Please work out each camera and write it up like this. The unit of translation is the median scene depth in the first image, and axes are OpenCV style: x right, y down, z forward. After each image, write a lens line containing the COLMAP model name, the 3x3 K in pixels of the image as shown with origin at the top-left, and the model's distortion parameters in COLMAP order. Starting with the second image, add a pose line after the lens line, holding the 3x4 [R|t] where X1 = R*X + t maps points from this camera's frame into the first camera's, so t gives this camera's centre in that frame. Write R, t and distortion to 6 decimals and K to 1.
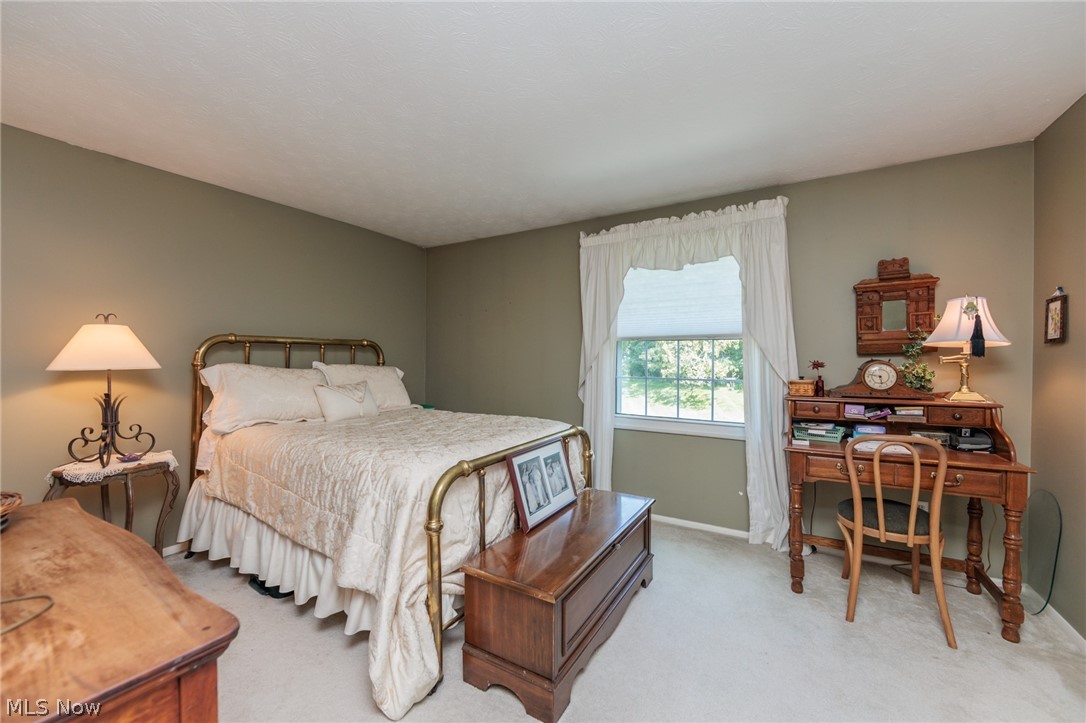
lens RADIAL K [[425.0, 0, 544.9], [0, 425.0, 359.7], [0, 0, 1]] dist [-0.000600, -0.000082]
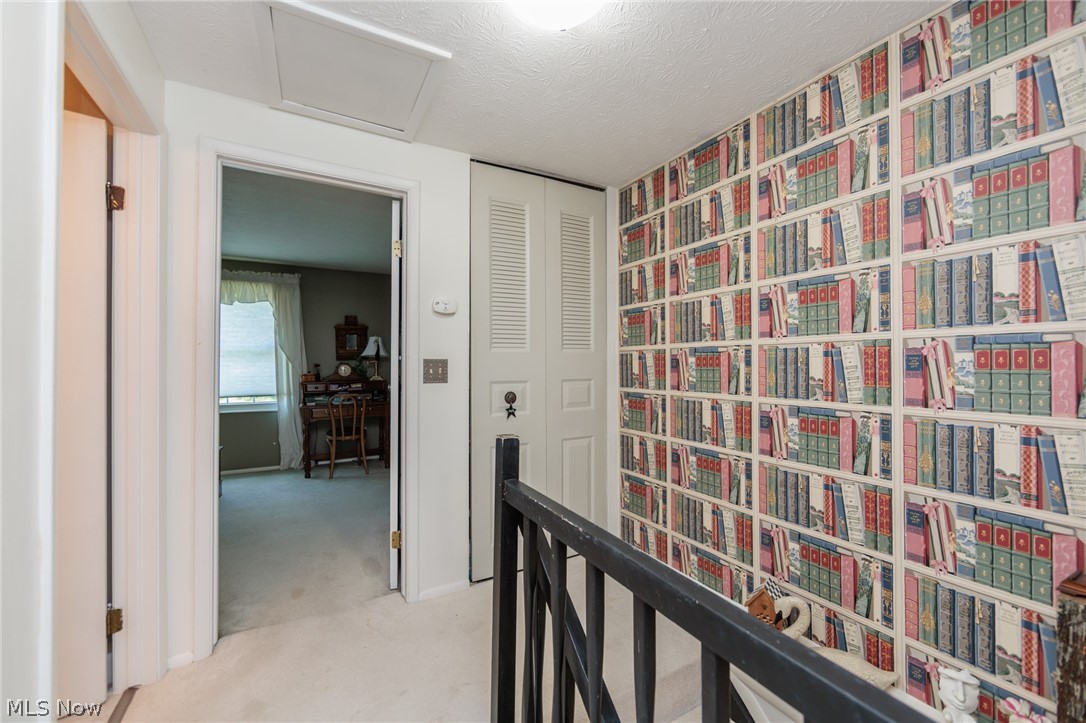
lens RADIAL K [[425.0, 0, 544.9], [0, 425.0, 359.7], [0, 0, 1]] dist [-0.000600, -0.000082]
pose [[0.512064, -0.003628, 0.858940, -0.500302], [0.015032, 0.999876, -0.004738, 0.009586], [-0.858816, 0.015338, 0.512055, -0.901820]]
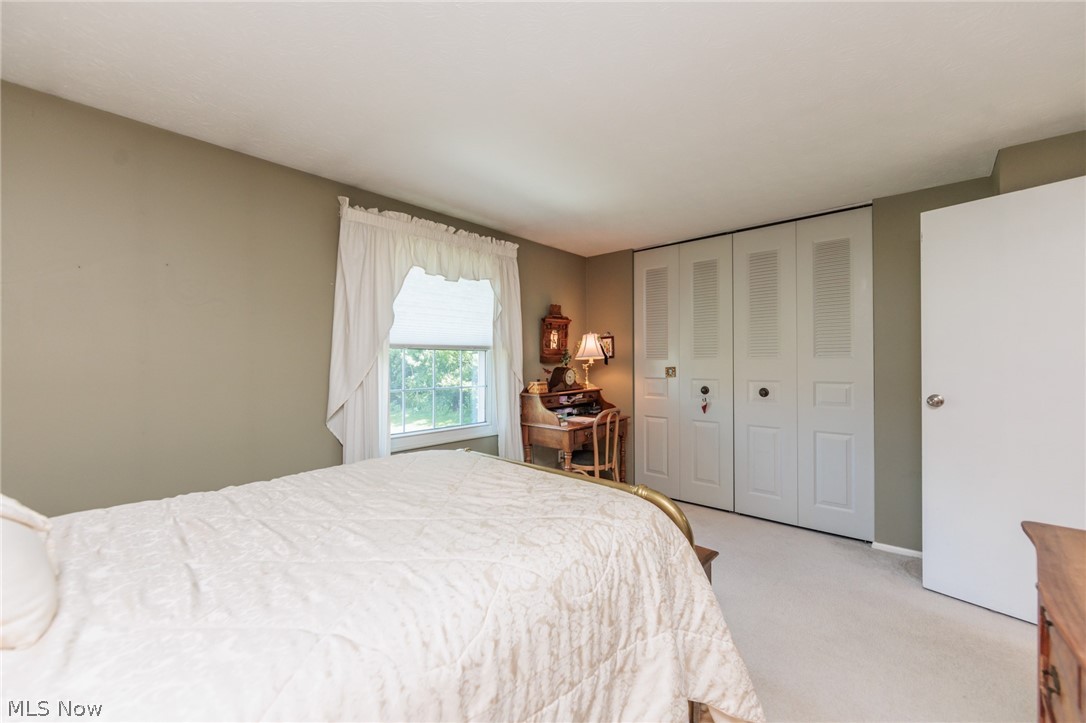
lens RADIAL K [[425.0, 0, 544.9], [0, 425.0, 359.7], [0, 0, 1]] dist [-0.000600, -0.000082]
pose [[0.175254, -0.003020, 0.984519, -0.767210], [0.024652, 0.999695, -0.001322, -0.025519], [-0.984215, 0.024502, 0.175275, 0.750249]]
